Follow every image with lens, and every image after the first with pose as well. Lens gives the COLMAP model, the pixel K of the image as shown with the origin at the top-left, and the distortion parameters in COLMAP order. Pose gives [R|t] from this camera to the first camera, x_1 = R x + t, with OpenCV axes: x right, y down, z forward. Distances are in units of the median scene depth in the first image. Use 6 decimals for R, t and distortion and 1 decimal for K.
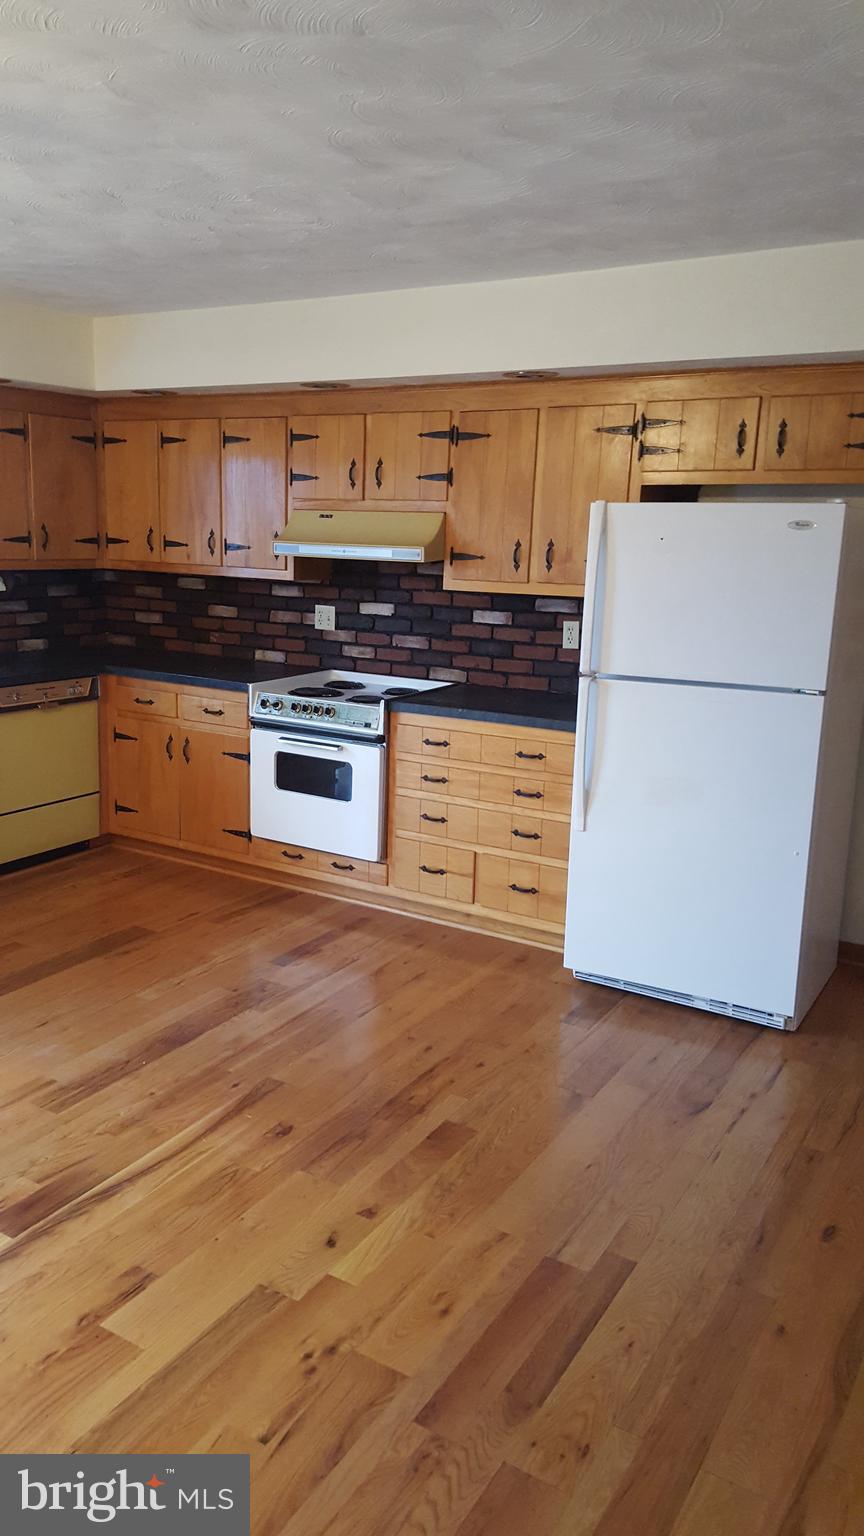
lens RADIAL K [[1156.2, 0, 379.1], [0, 1156.2, 741.4], [0, 0, 1]] dist [0.187471, -0.298142]
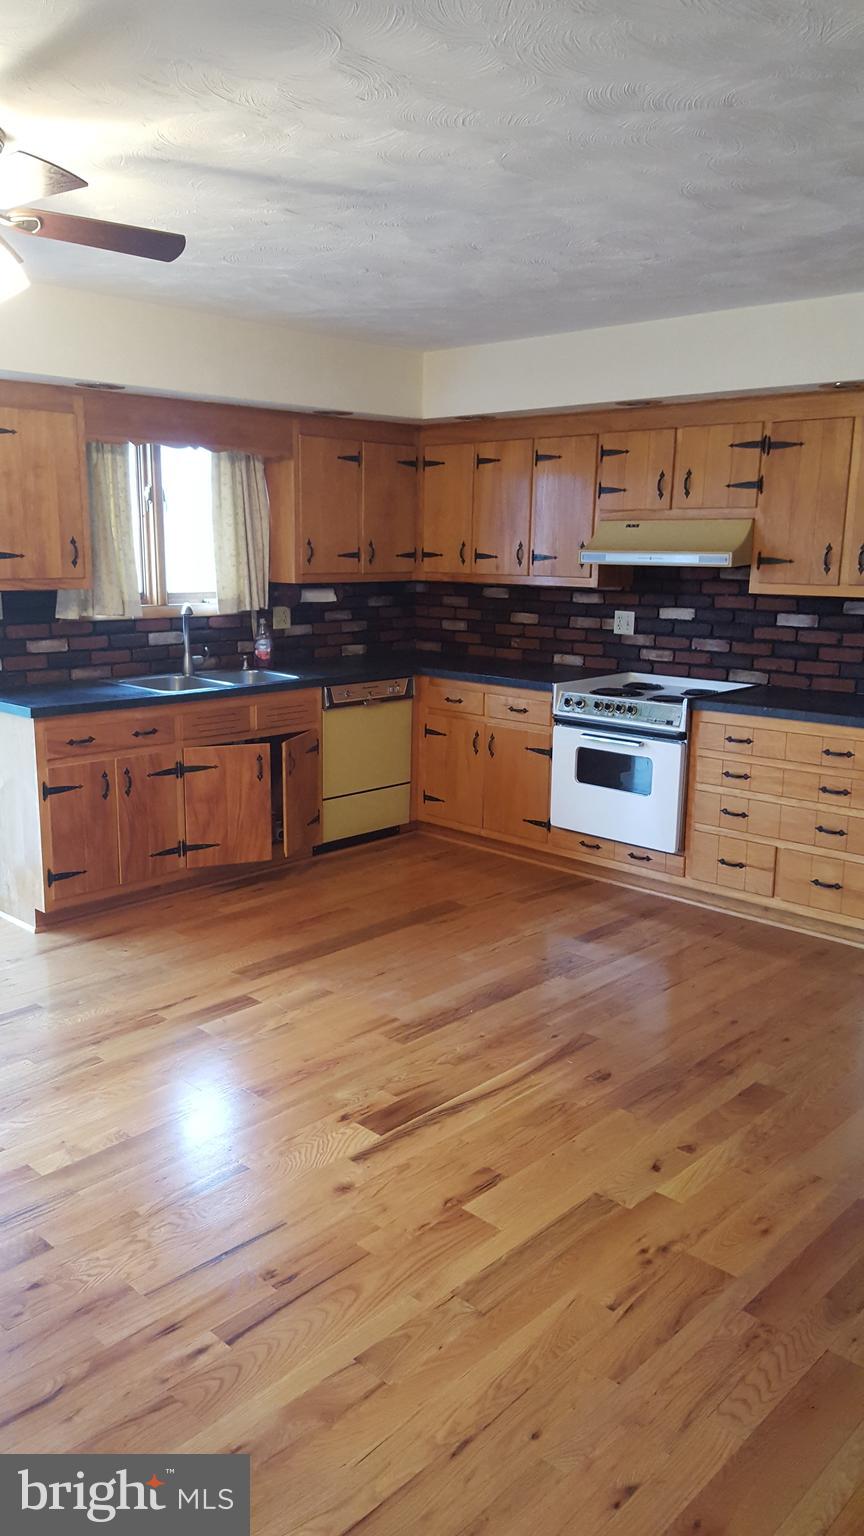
lens RADIAL K [[1154.8, 0, 394.4], [0, 1154.8, 758.7], [0, 0, 1]] dist [0.182934, -0.337682]
pose [[0.978956, 0.024072, -0.202645, -0.040908], [-0.024011, 0.999708, 0.002759, 0.022563], [0.202652, 0.002165, 0.979248, -0.093453]]
